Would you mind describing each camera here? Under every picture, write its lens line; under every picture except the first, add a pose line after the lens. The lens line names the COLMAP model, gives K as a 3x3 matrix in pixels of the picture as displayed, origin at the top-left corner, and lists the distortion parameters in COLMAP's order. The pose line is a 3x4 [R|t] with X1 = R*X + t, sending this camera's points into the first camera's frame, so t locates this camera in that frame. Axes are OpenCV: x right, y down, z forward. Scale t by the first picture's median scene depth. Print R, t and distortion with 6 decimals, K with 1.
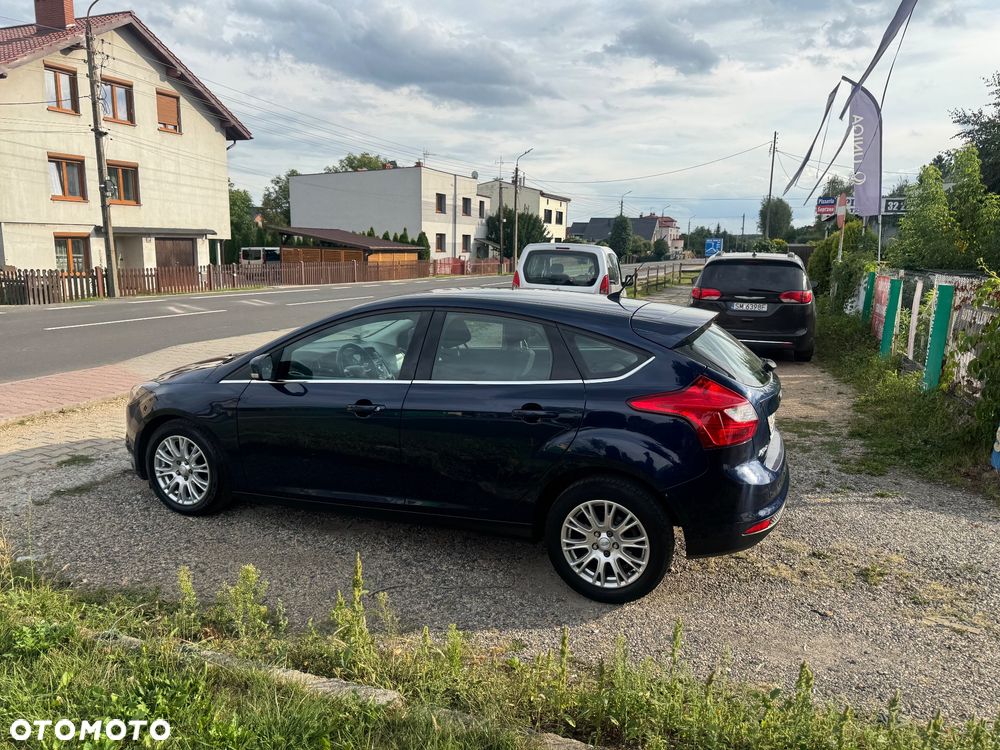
lens RADIAL K [[702.1, 0, 498.9], [0, 702.1, 374.0], [0, 0, 1]] dist [0.035241, -0.045252]
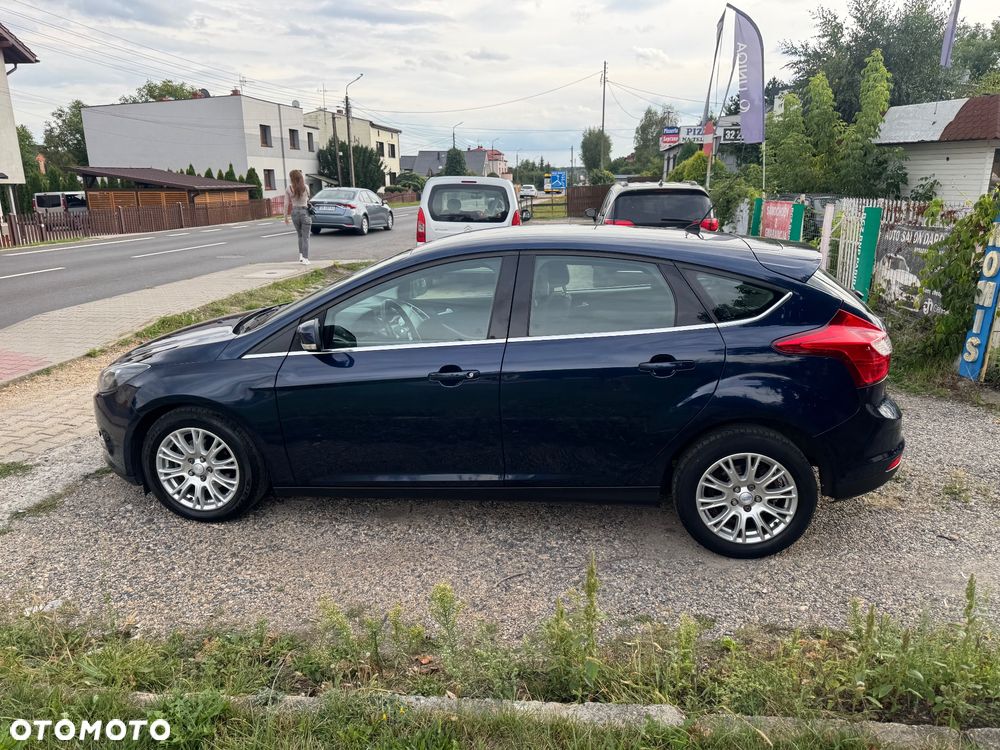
lens RADIAL K [[702.1, 0, 497.2], [0, 702.1, 379.8], [0, 0, 1]] dist [0.035241, -0.045252]
pose [[0.970627, -0.088587, 0.223688, -0.252654], [0.067053, 0.992511, 0.102104, -0.022591], [-0.231057, -0.084106, 0.969298, 0.125244]]
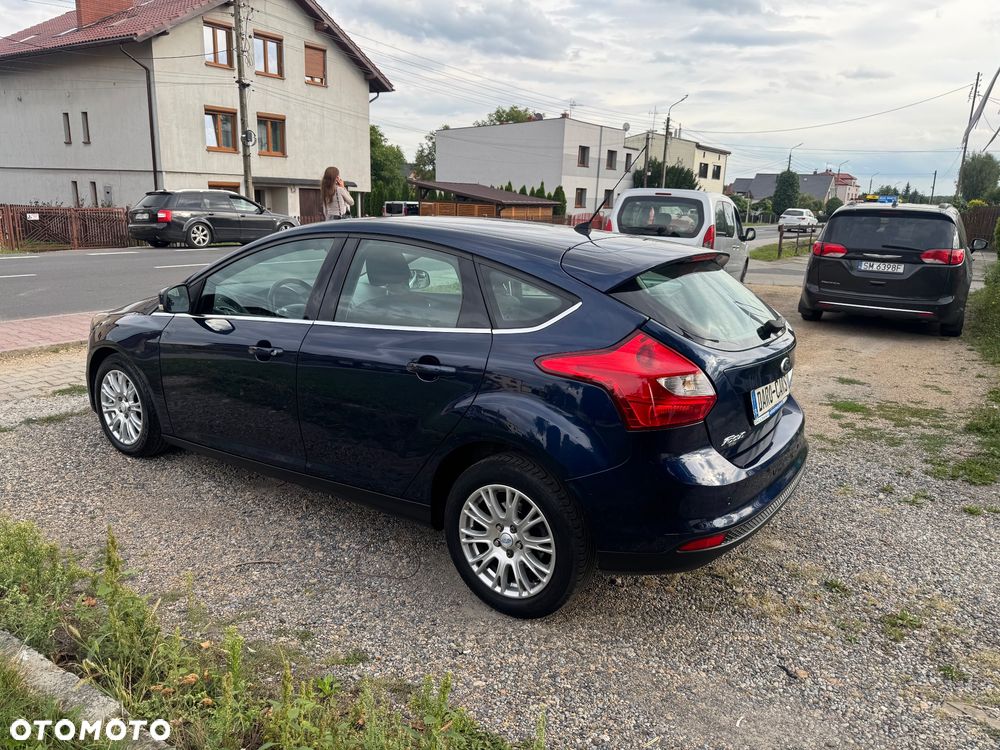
lens RADIAL K [[702.1, 0, 491.8], [0, 702.1, 371.4], [0, 0, 1]] dist [0.035241, -0.045252]
pose [[0.974840, 0.064264, -0.213441, 0.198801], [-0.052850, 0.996872, 0.058763, 0.006819], [0.216550, -0.046004, 0.975187, 0.170943]]
